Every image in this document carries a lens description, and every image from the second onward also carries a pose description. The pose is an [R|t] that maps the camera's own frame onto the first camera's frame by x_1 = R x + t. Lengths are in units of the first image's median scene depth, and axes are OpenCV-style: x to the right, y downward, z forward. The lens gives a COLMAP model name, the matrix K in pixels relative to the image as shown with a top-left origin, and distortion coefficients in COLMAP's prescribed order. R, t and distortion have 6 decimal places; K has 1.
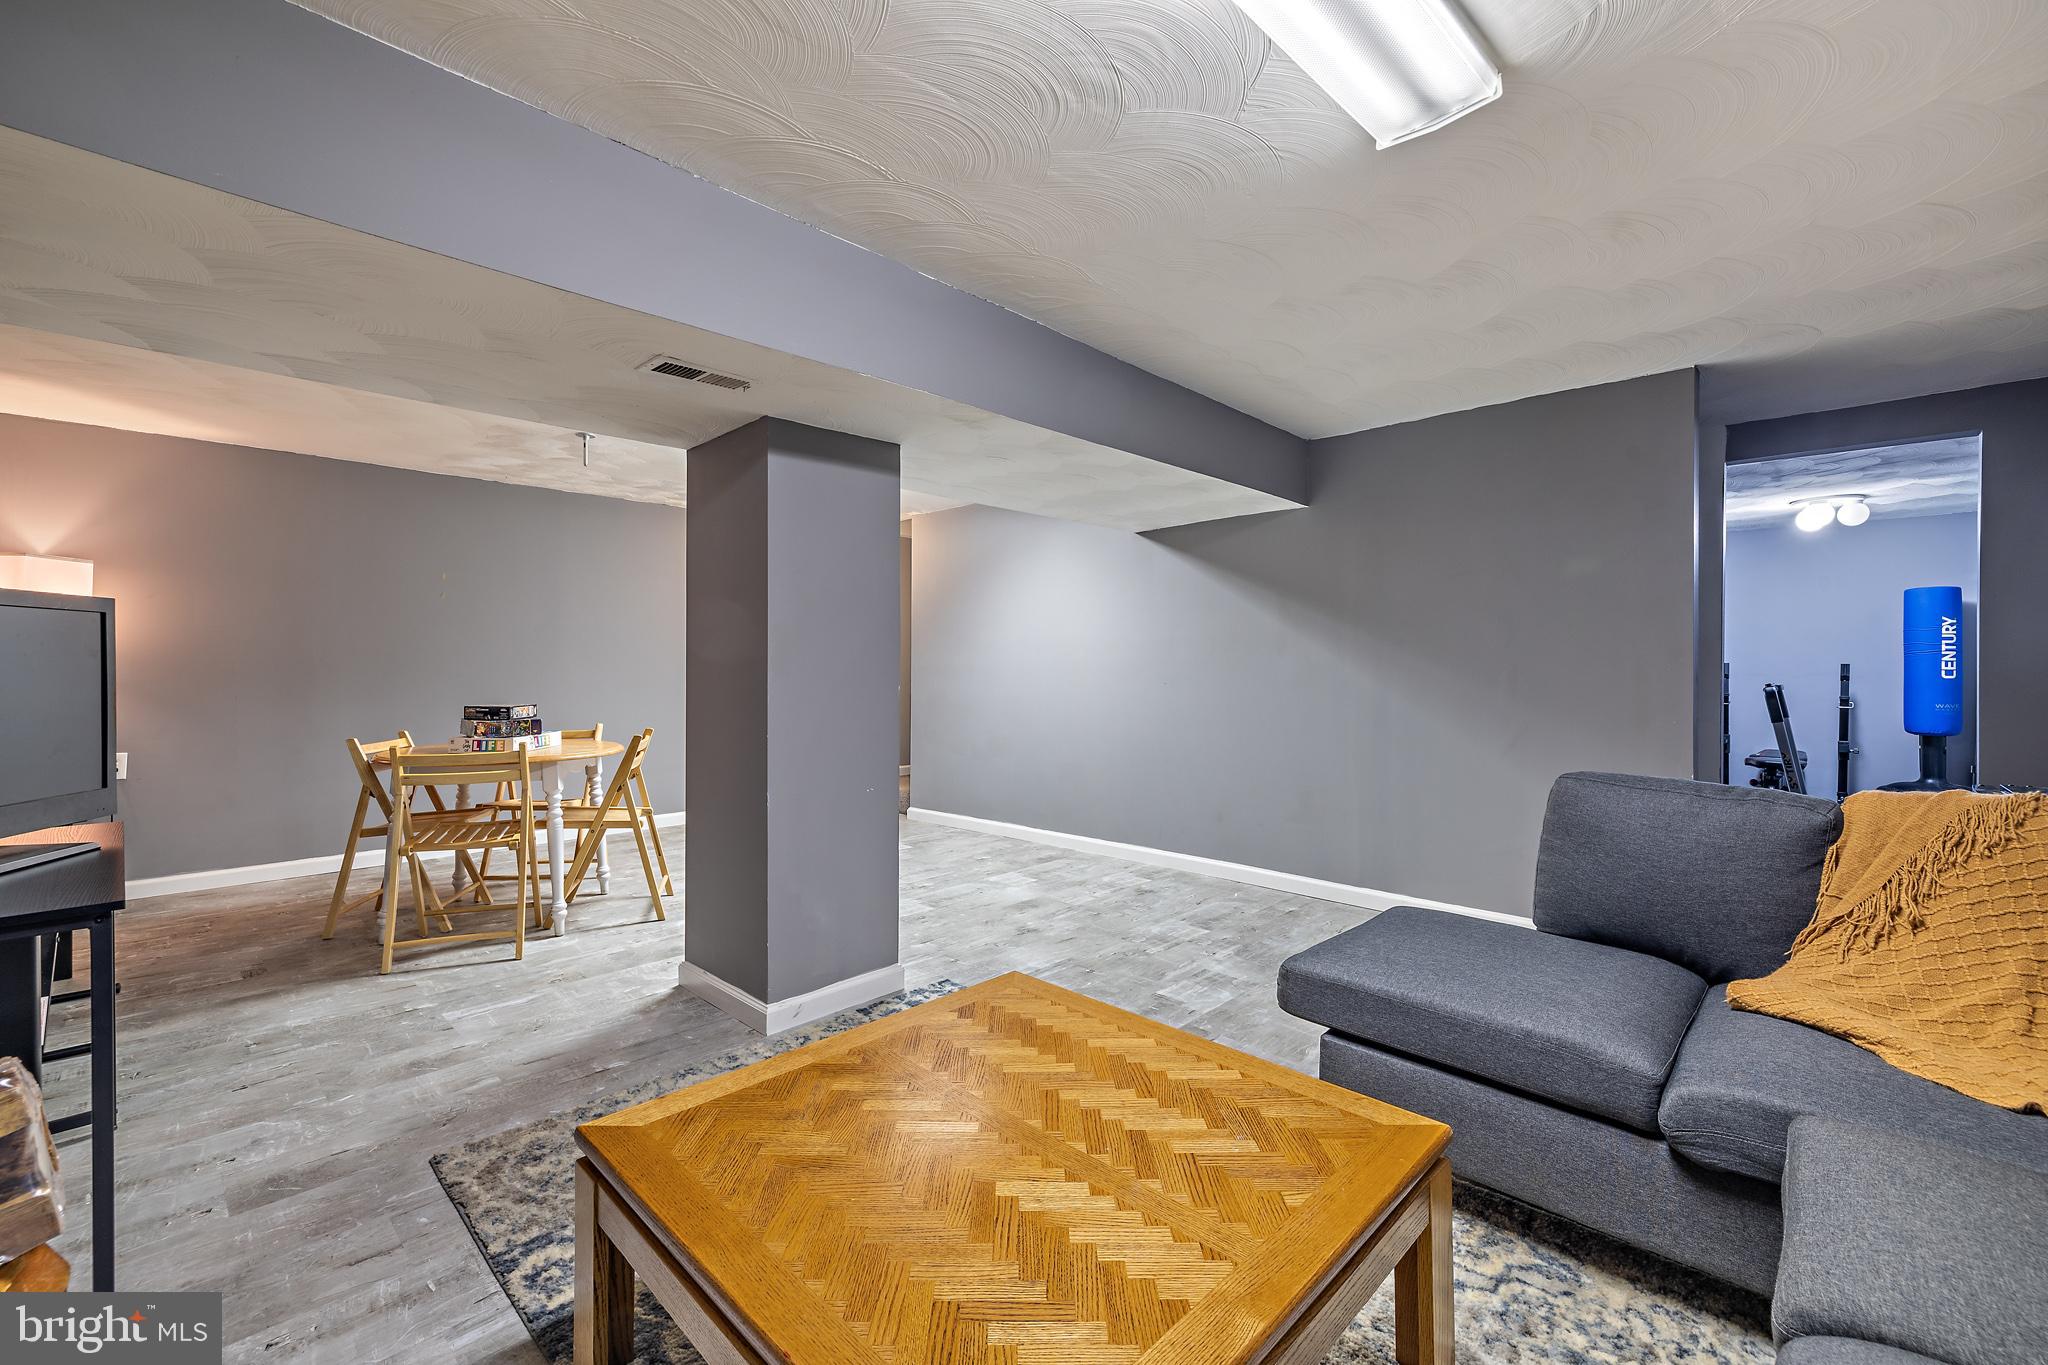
lens RADIAL K [[857.7, 0, 1017.8], [0, 857.7, 668.4], [0, 0, 1]] dist [0.000394, 0.000337]
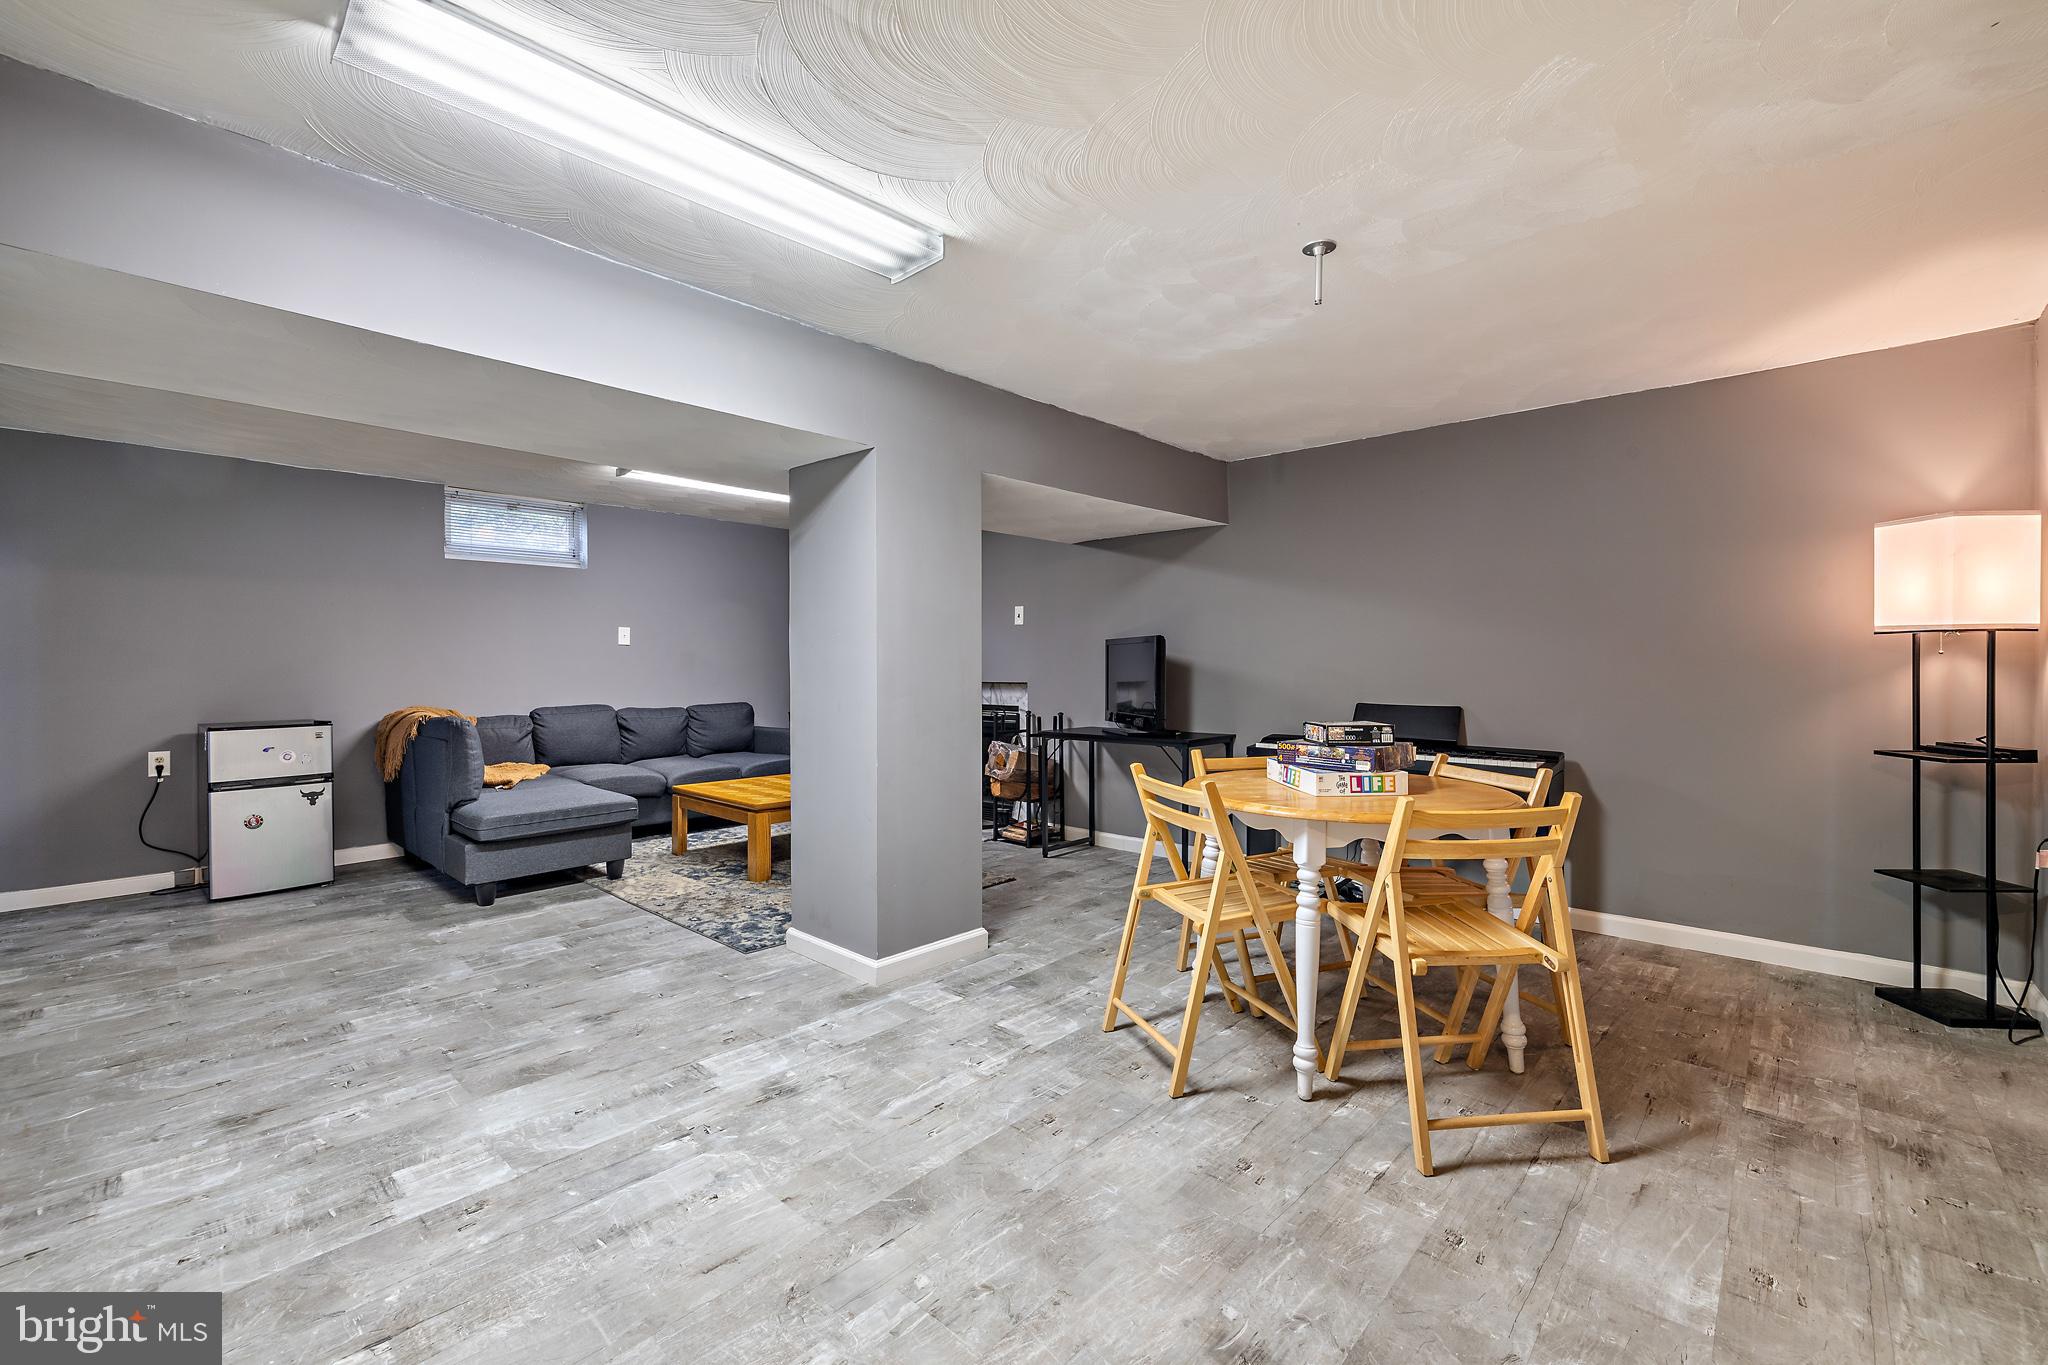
lens RADIAL K [[857.7, 0, 1024.1], [0, 857.7, 671.5], [0, 0, 1]] dist [0.000394, 0.000337]
pose [[-0.999519, 0.000936, -0.030985, -0.483105], [0.000492, 0.999897, 0.014317, -0.012190], [0.030996, 0.014295, -0.999417, 2.504075]]
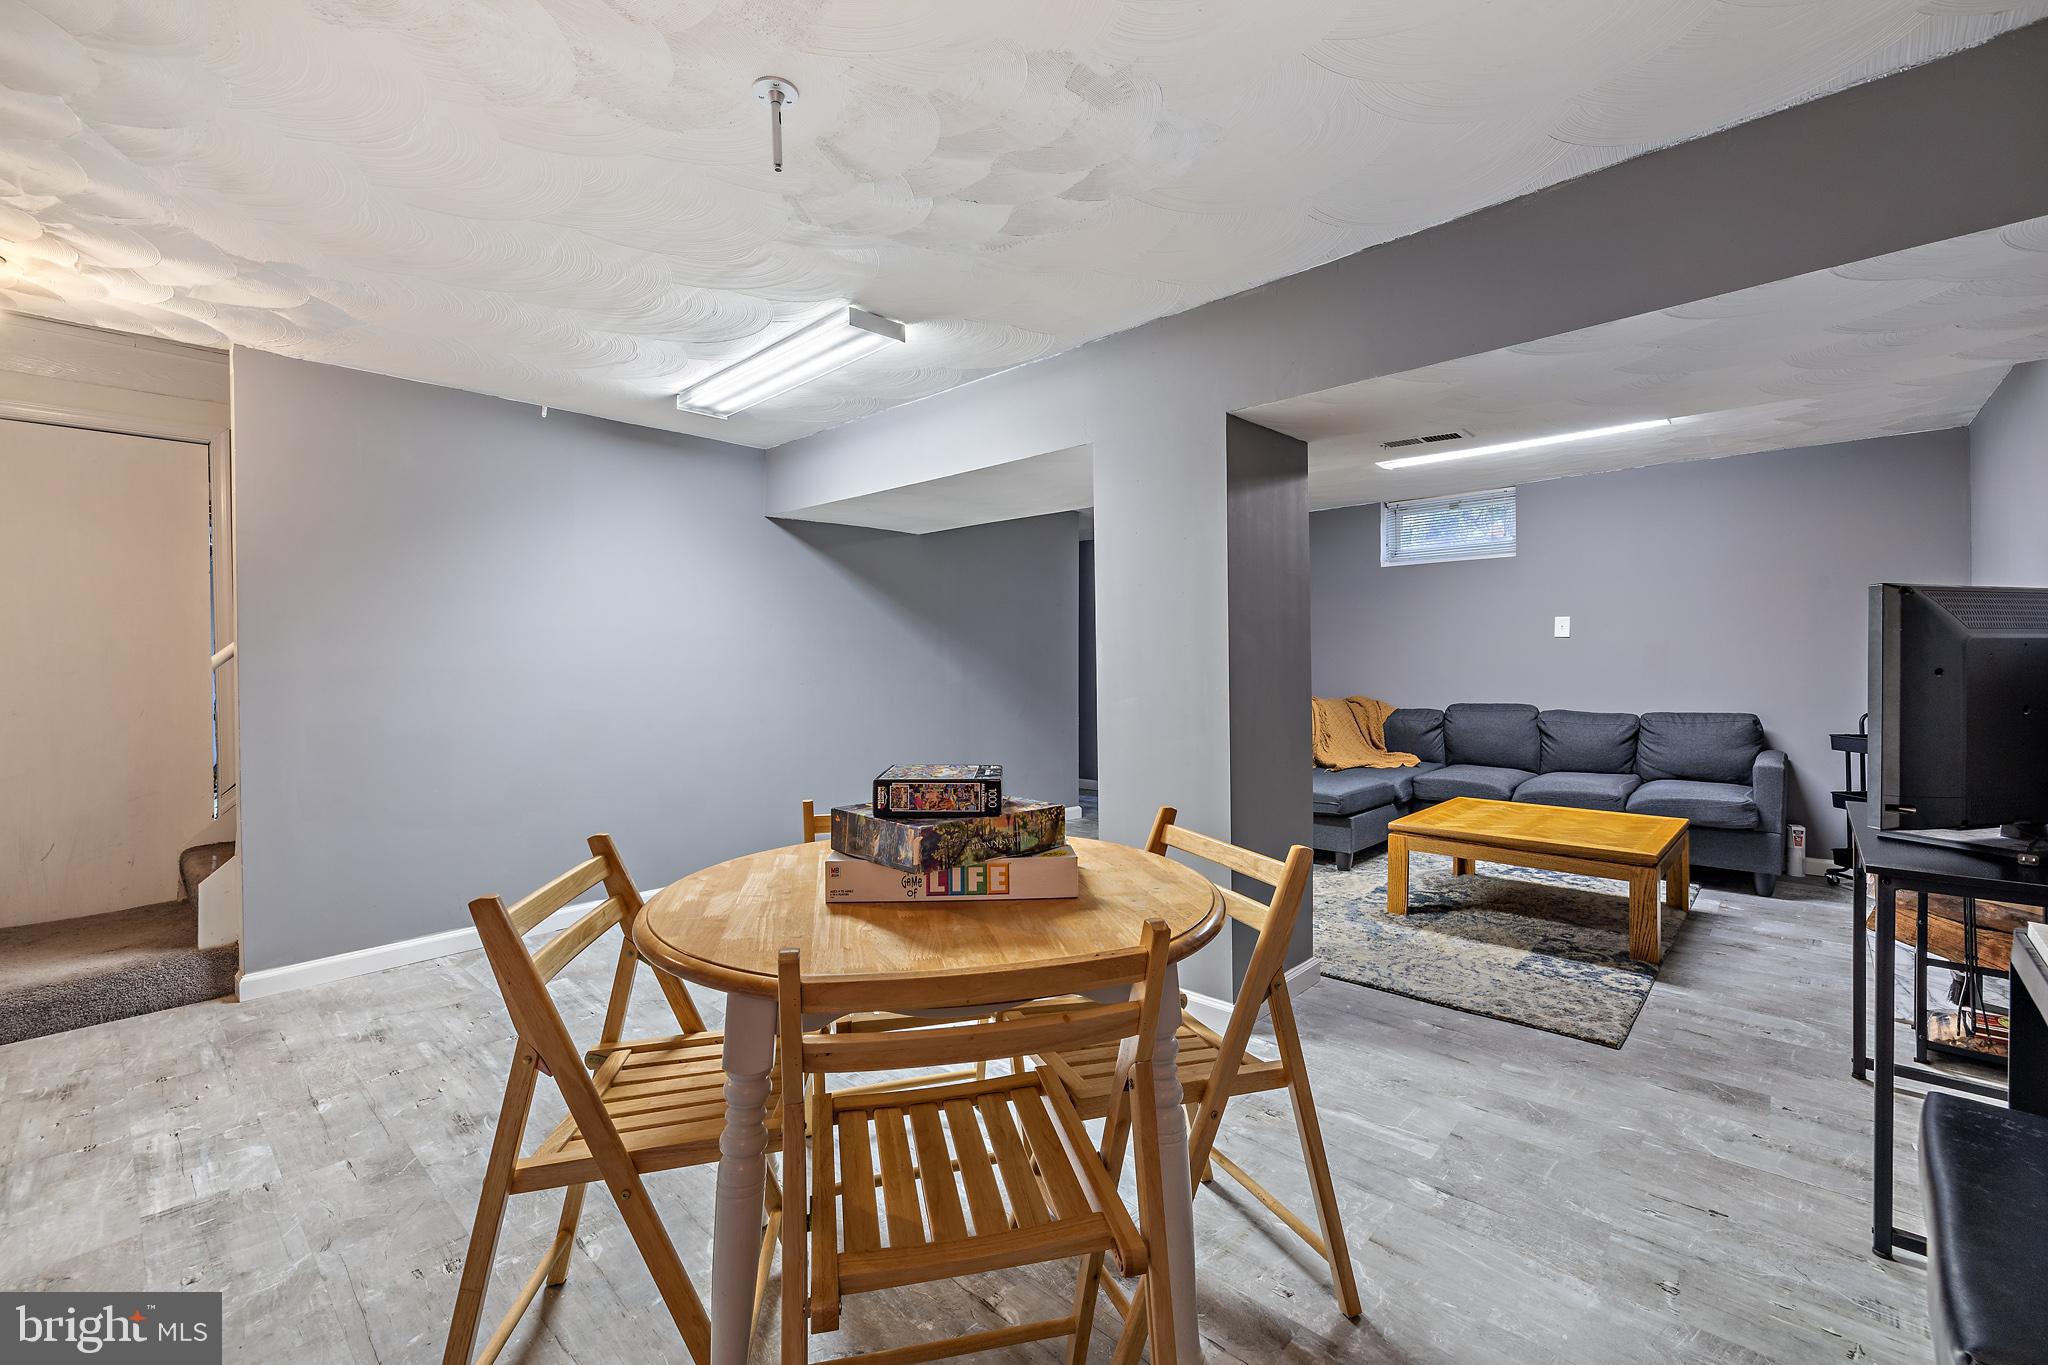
lens RADIAL K [[857.7, 0, 1017.7], [0, 857.7, 674.1], [0, 0, 1]] dist [0.000394, 0.000337]
pose [[-0.021078, -0.014167, 0.999677, -1.470132], [0.012151, 0.999822, 0.014426, -0.009745], [-0.999704, 0.012451, -0.020902, 1.455014]]
